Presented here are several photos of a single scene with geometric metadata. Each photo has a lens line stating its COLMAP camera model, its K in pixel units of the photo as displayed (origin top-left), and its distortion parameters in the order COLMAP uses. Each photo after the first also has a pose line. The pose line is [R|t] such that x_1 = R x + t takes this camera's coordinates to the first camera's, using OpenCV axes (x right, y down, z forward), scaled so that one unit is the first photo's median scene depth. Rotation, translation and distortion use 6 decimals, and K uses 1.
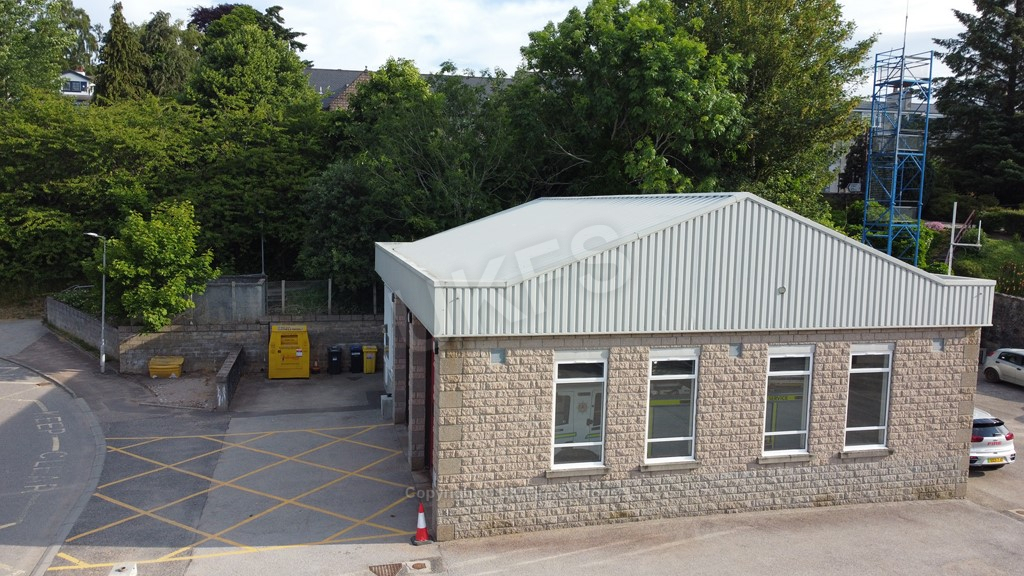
lens RADIAL K [[777.6, 0, 511.7], [0, 777.6, 288.2], [0, 0, 1]] dist [0.006824, -0.007894]
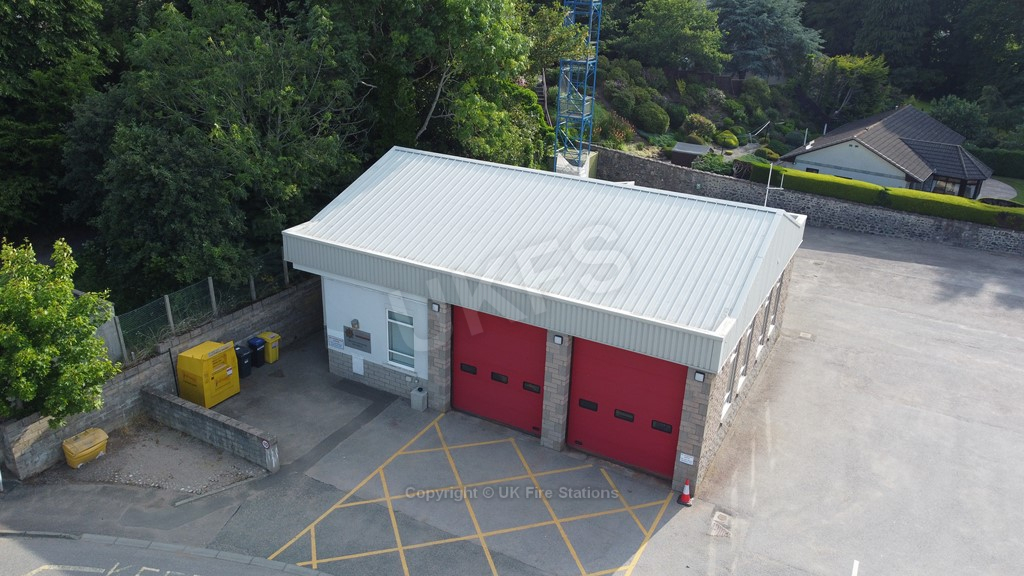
lens RADIAL K [[777.6, 0, 513.6], [0, 777.6, 287.1], [0, 0, 1]] dist [0.006824, -0.007894]
pose [[0.678595, -0.278962, 0.679477, -1.055293], [0.056352, 0.942118, 0.330512, -0.476104], [-0.732348, -0.185994, 0.655037, 0.321885]]
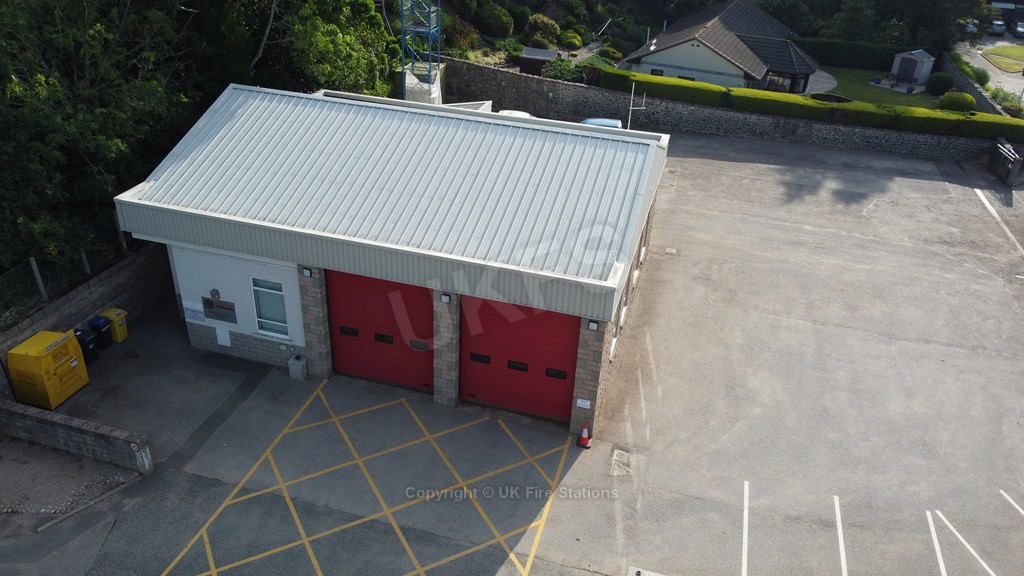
lens RADIAL K [[777.6, 0, 514.2], [0, 777.6, 285.3], [0, 0, 1]] dist [0.006824, -0.007894]
pose [[0.504401, -0.428143, 0.749849, -1.014635], [0.056966, 0.883022, 0.465862, -0.551362], [-0.861589, -0.192265, 0.469787, 0.427179]]
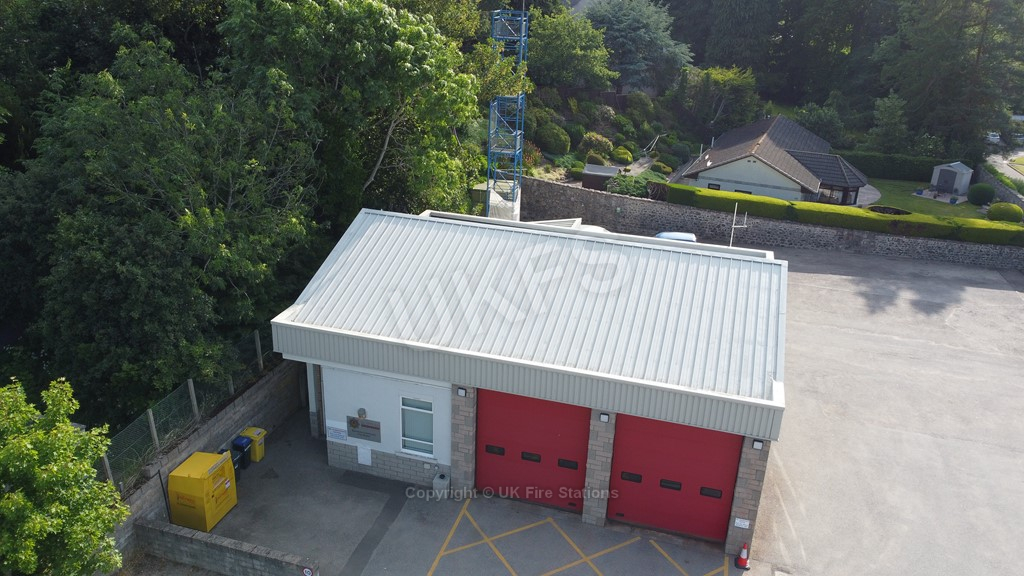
lens RADIAL K [[777.6, 0, 513.8], [0, 777.6, 287.0], [0, 0, 1]] dist [0.006824, -0.007894]
pose [[0.503562, -0.331996, 0.797624, -1.159956], [0.064773, 0.935129, 0.348337, -0.609331], [-0.861528, -0.123745, 0.492400, 0.632343]]
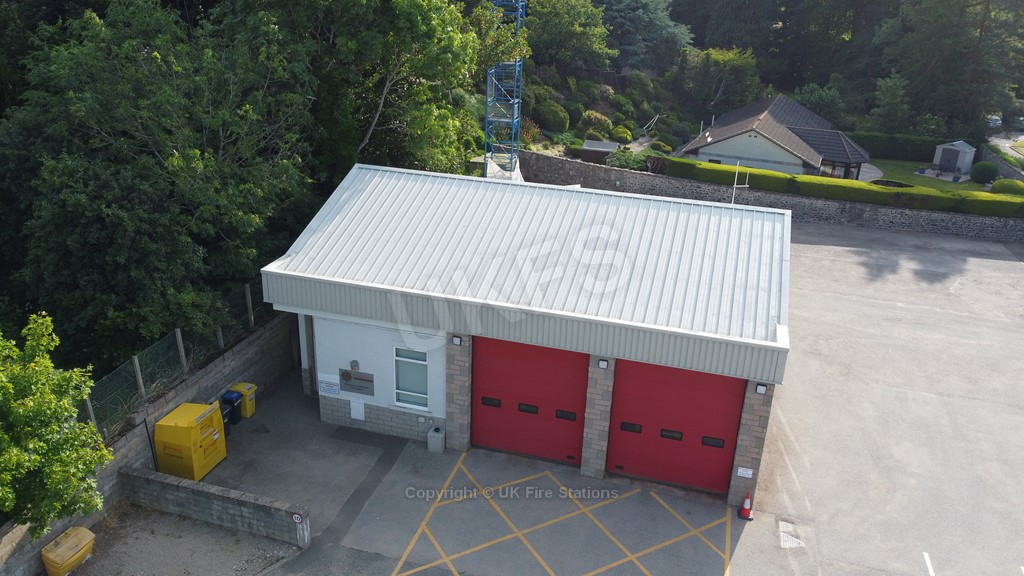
lens RADIAL K [[777.6, 0, 513.8], [0, 777.6, 285.5], [0, 0, 1]] dist [0.006824, -0.007894]
pose [[0.503050, -0.331577, 0.798121, -1.158701], [0.065812, 0.935491, 0.347167, -0.512247], [-0.861748, -0.122117, 0.492420, 0.633738]]
